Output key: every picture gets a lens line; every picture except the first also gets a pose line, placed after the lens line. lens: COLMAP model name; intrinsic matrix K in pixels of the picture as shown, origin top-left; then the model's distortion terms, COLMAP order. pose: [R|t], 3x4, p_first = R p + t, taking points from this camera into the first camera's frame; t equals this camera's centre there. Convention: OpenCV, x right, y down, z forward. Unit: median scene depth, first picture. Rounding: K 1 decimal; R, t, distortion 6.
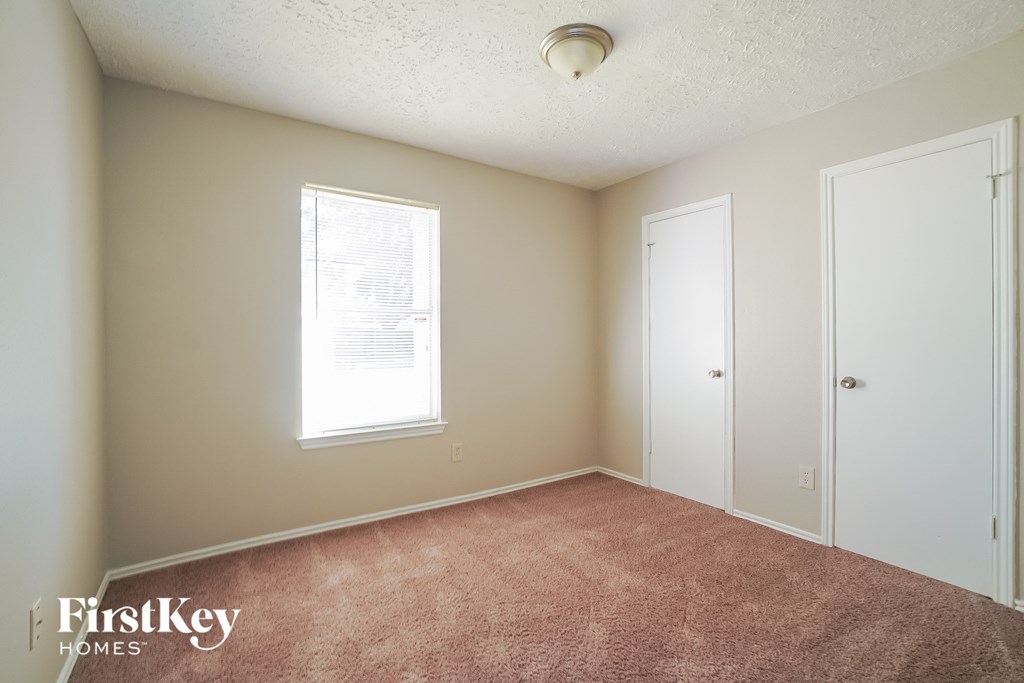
lens RADIAL K [[479.5, 0, 512.0], [0, 479.5, 341.5], [0, 0, 1]] dist [0.000326, 0.000079]
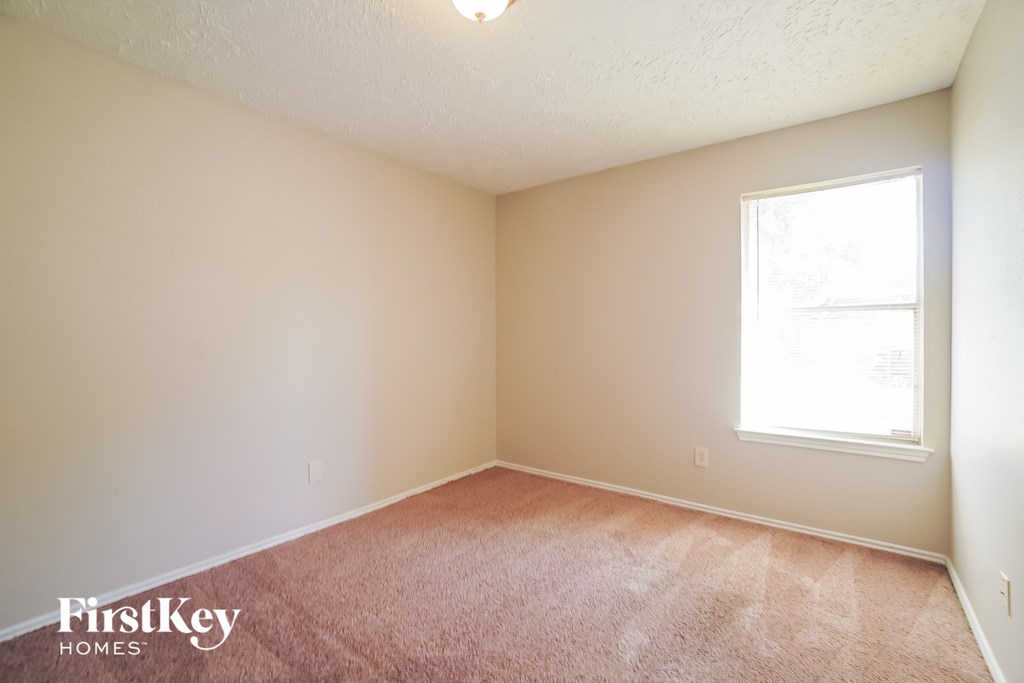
lens RADIAL K [[449.4, 0, 510.3], [0, 449.4, 331.2], [0, 0, 1]] dist [-0.057754, 0.000191]
pose [[0.315570, -0.002065, -0.948900, 0.335537], [-0.010576, 0.999928, -0.005693, -0.005409], [0.948843, 0.011832, 0.315525, 0.203585]]
